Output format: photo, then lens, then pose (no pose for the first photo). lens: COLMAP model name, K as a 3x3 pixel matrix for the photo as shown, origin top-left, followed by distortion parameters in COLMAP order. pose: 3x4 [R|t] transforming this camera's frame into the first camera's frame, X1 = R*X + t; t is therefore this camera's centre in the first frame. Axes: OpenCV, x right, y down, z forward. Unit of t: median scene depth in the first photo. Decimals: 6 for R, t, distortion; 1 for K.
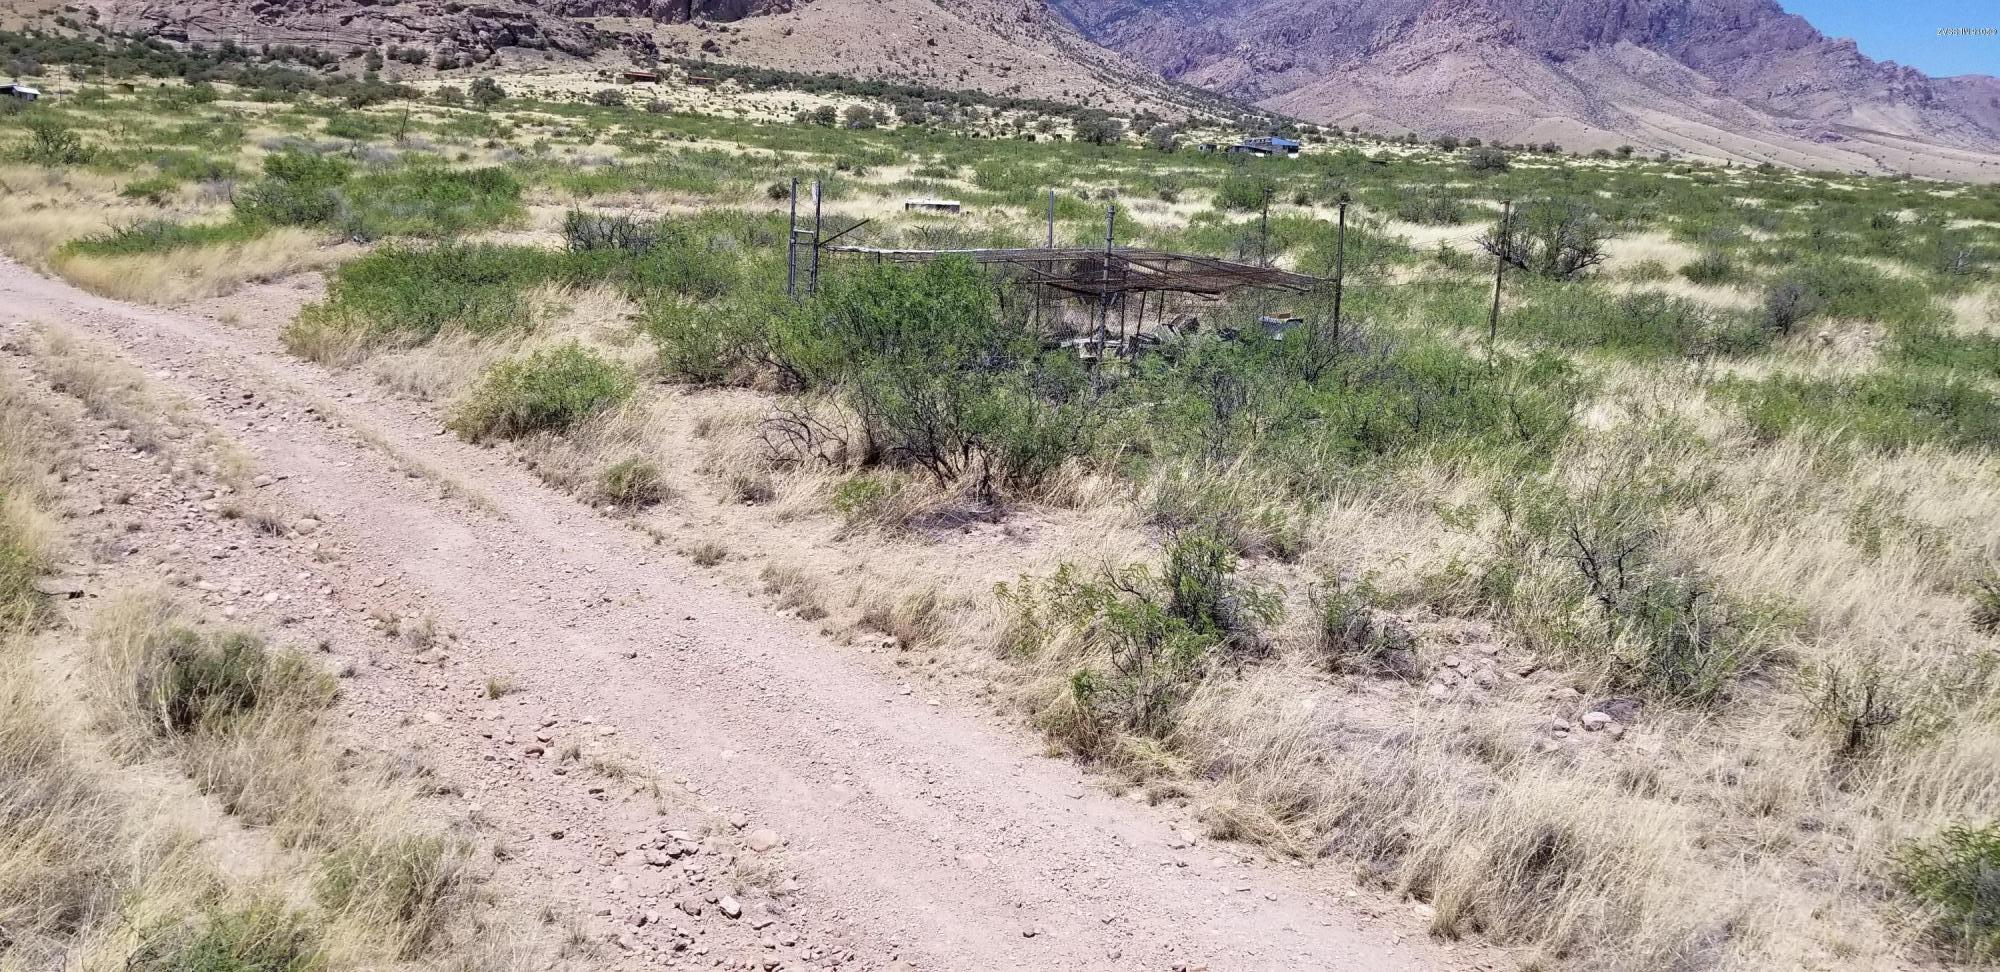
lens RADIAL K [[1531.8, 0, 999.8], [0, 1531.8, 532.6], [0, 0, 1]] dist [0.071399, -0.114053]
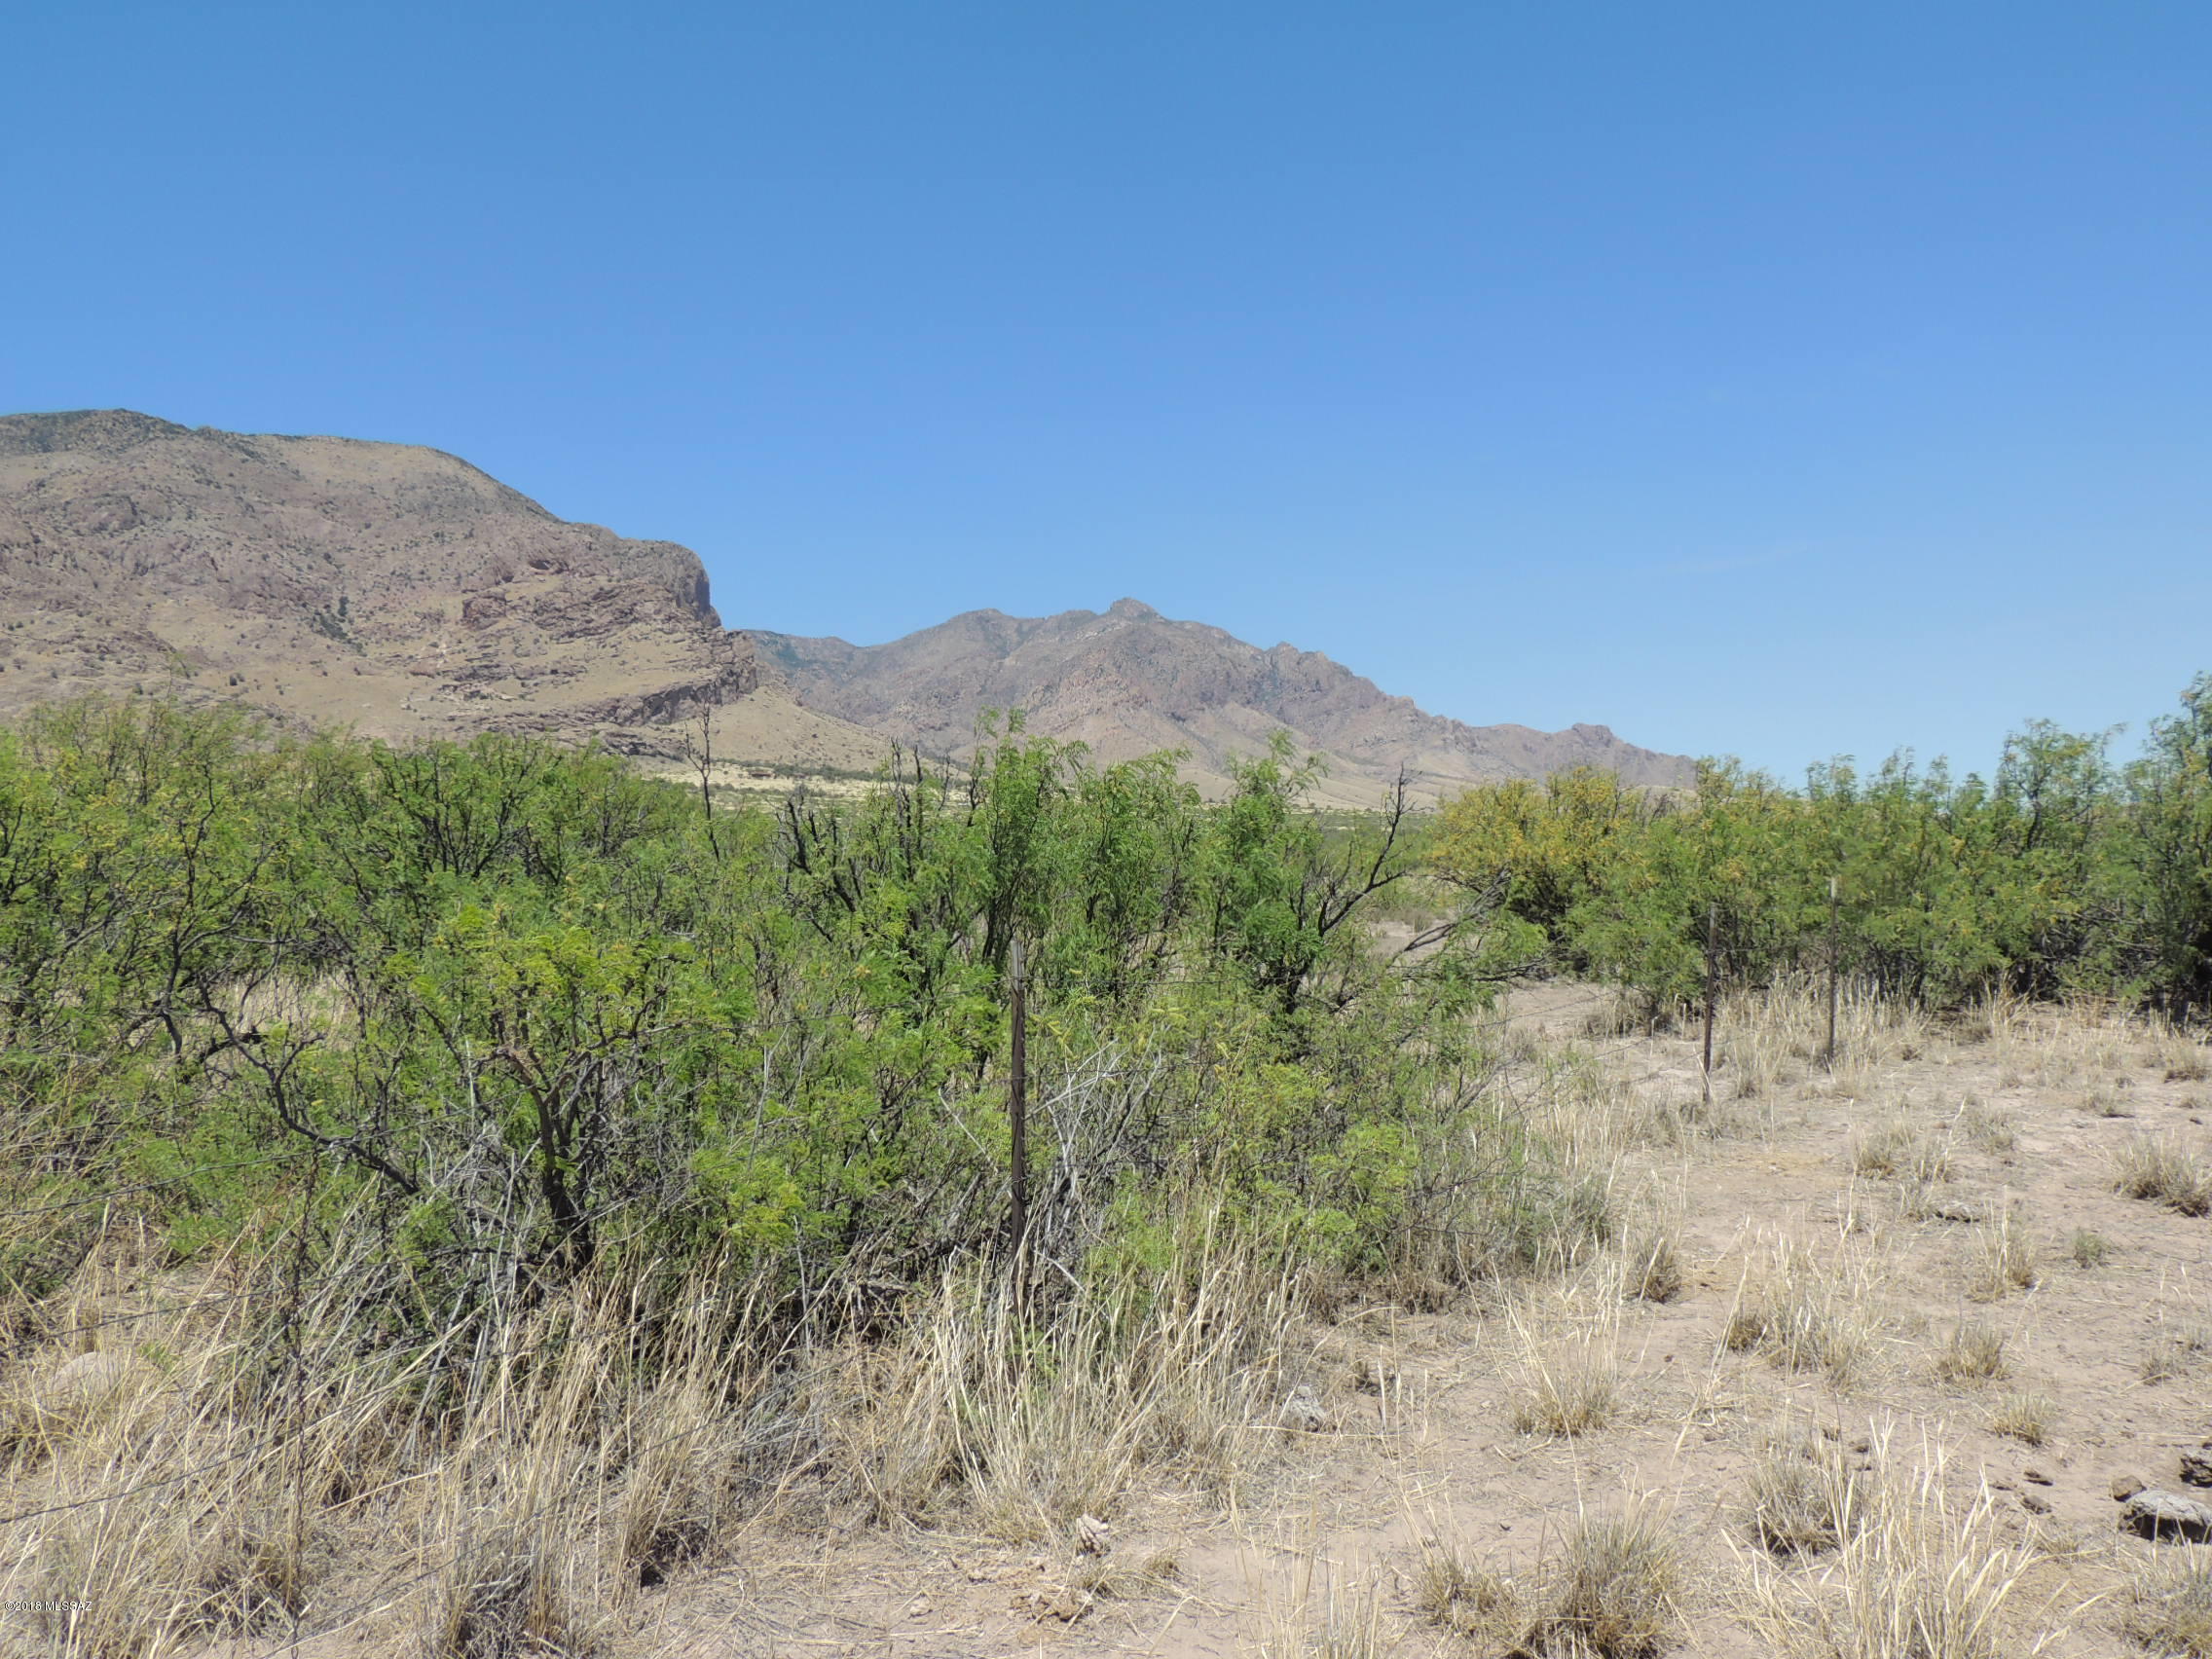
lens RADIAL K [[1773.3, 0, 1107.8], [0, 1773.3, 831.2], [0, 0, 1]] dist [-0.012554, 0.005335]
pose [[0.951144, -0.030949, 0.307192, -0.300010], [0.098720, 0.973217, -0.207611, 0.130596], [-0.292540, 0.227793, 0.928725, -0.571730]]
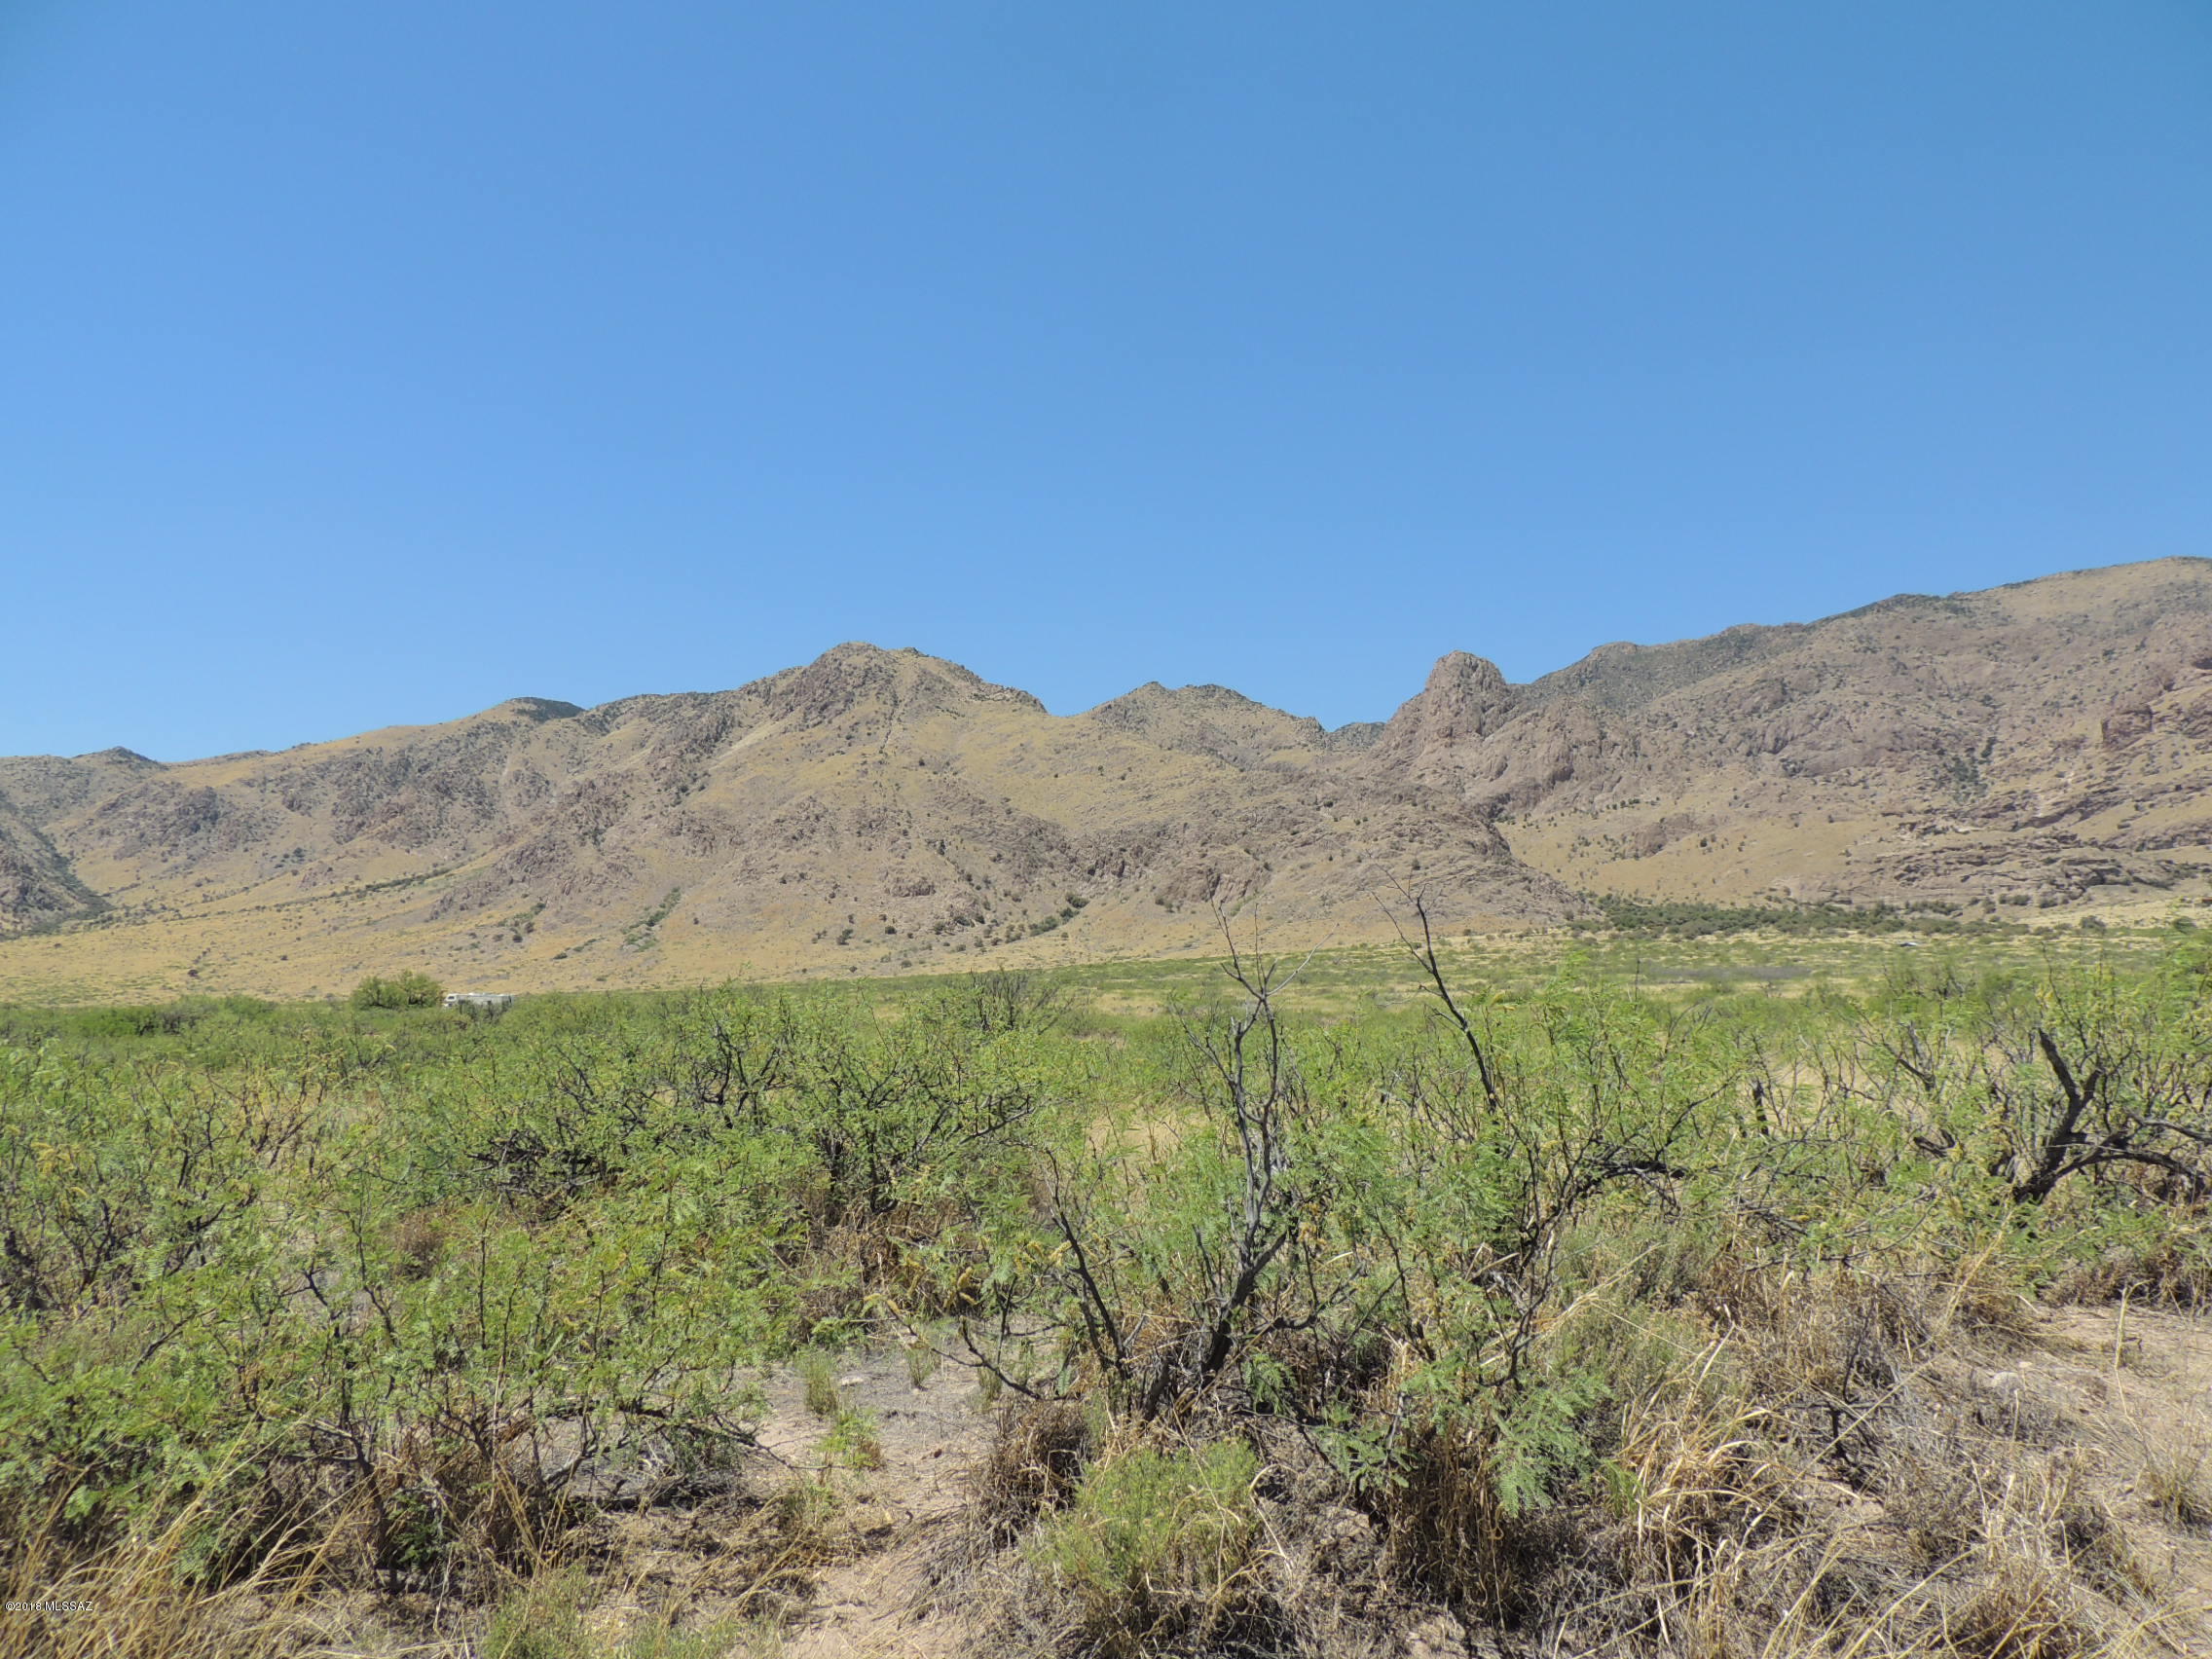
lens RADIAL K [[1575.0, 0, 1109.6], [0, 1575.0, 832.2], [0, 0, 1]] dist [-0.020919, 0.003622]
pose [[0.657682, -0.119849, -0.743701, 0.079184], [-0.134951, 0.952546, -0.272846, 0.075838], [0.741109, 0.279809, 0.610298, -0.289183]]
